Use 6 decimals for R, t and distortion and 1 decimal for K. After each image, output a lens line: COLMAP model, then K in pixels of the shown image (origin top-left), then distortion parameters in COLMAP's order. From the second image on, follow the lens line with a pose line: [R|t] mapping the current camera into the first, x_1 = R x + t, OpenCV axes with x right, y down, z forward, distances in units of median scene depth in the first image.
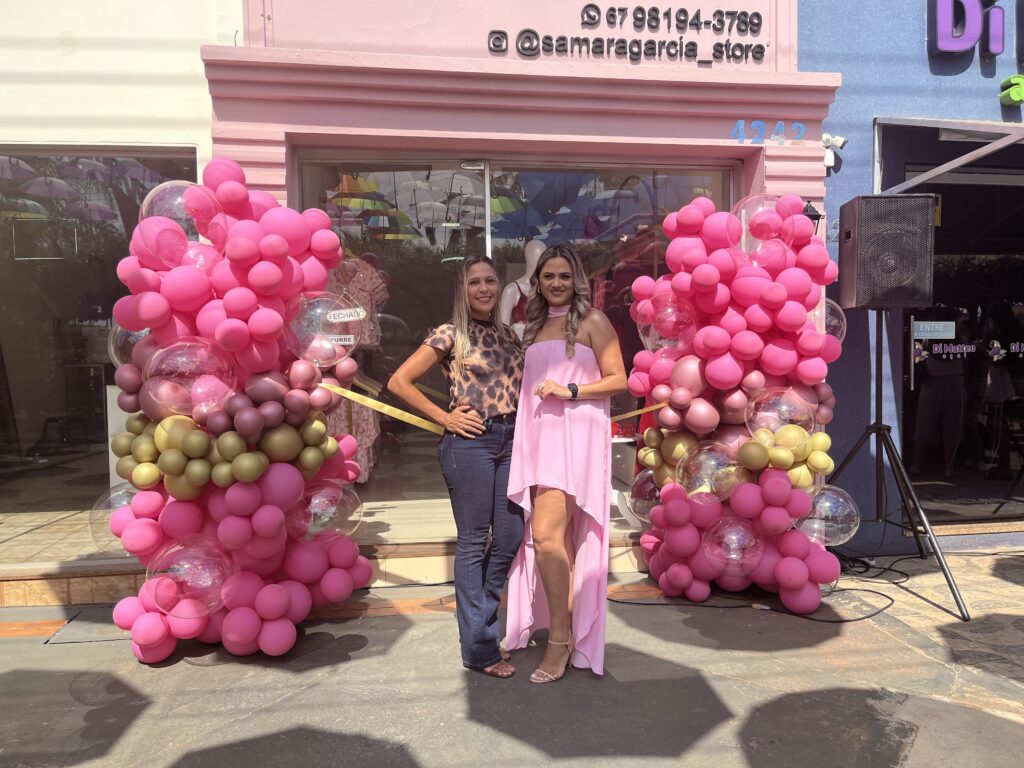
lens RADIAL K [[777.5, 0, 516.2], [0, 777.5, 381.8], [0, 0, 1]] dist [0.057209, -0.090269]
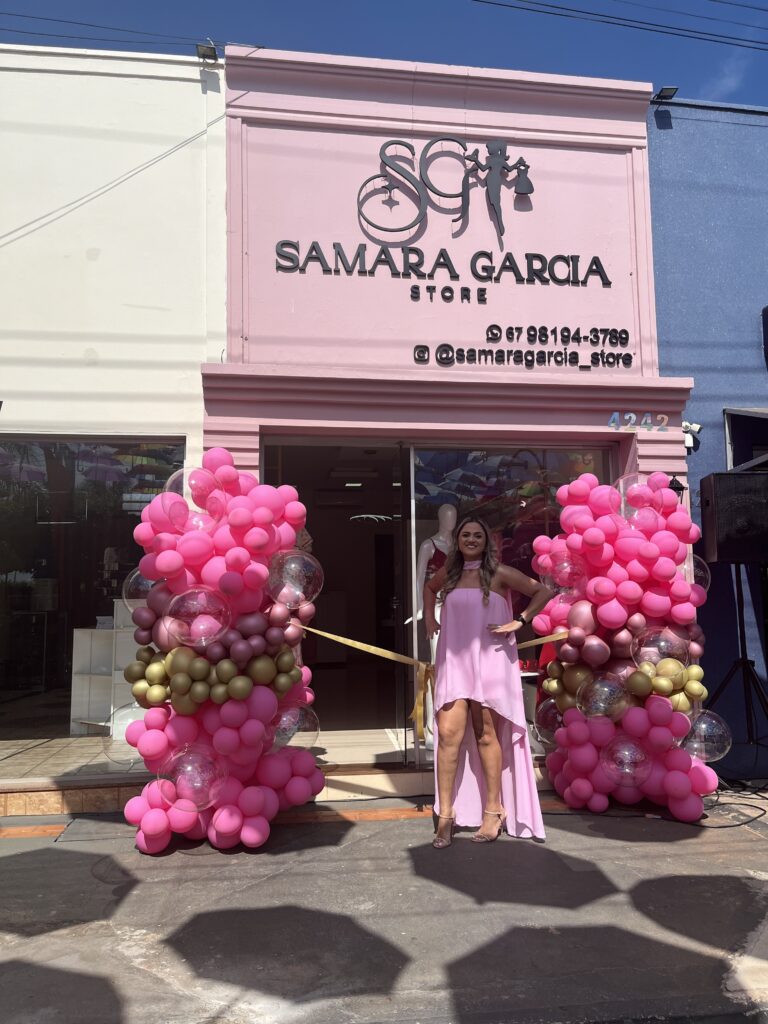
lens RADIAL K [[766.7, 0, 390.3], [0, 766.7, 515.1], [0, 0, 1]] dist [0.055726, -0.080008]
pose [[0.999944, -0.000743, -0.010525, -0.065821], [-0.000852, 0.988577, -0.150716, 0.015736], [0.010517, 0.150716, 0.988521, -0.212469]]
